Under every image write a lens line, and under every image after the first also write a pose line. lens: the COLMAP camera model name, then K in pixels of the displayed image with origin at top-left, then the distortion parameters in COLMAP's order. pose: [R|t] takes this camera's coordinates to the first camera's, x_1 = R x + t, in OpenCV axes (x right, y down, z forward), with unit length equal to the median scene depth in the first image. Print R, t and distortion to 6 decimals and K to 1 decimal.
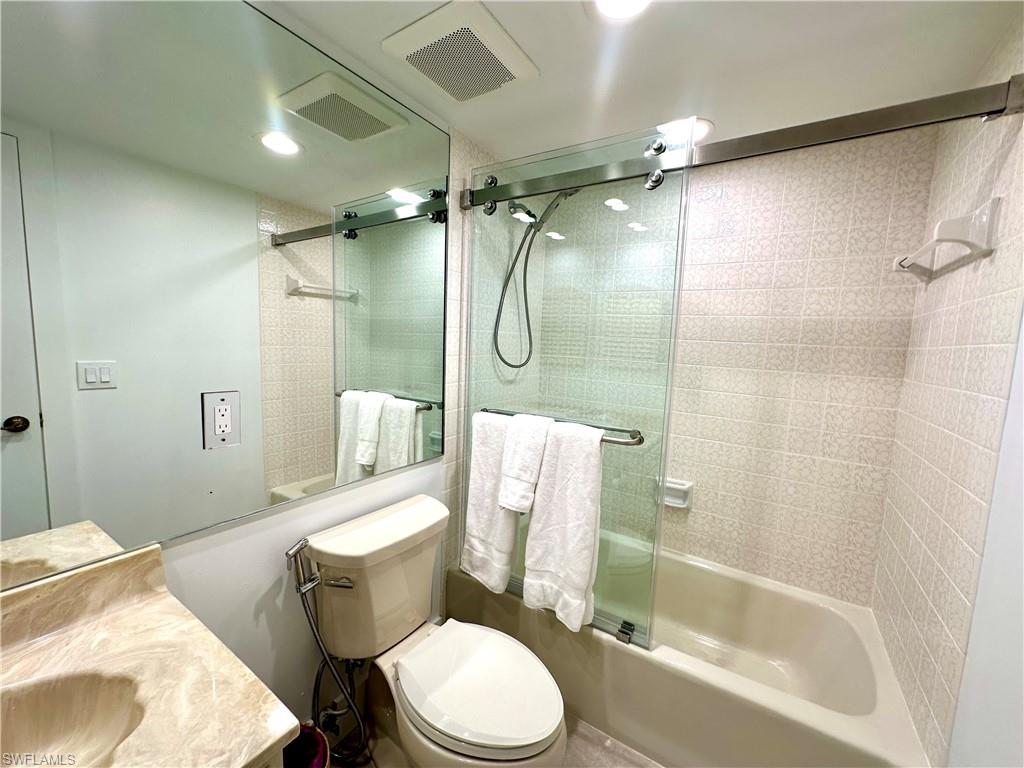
lens RADIAL K [[408.0, 0, 515.5], [0, 408.0, 379.1], [0, 0, 1]] dist [0.005878, -0.000294]
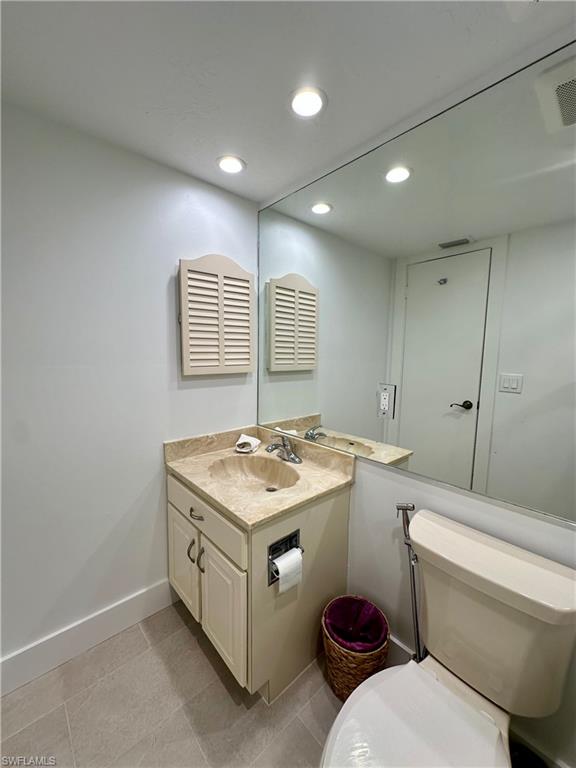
lens RADIAL K [[306.0, 0, 285.8], [0, 306.0, 381.4], [0, 0, 1]] dist [0.005878, -0.000294]
pose [[-0.250037, 0.056610, -0.966580, 0.573062], [-0.109599, 0.990218, 0.086346, -0.043034], [0.962013, 0.127526, -0.241387, 0.895581]]
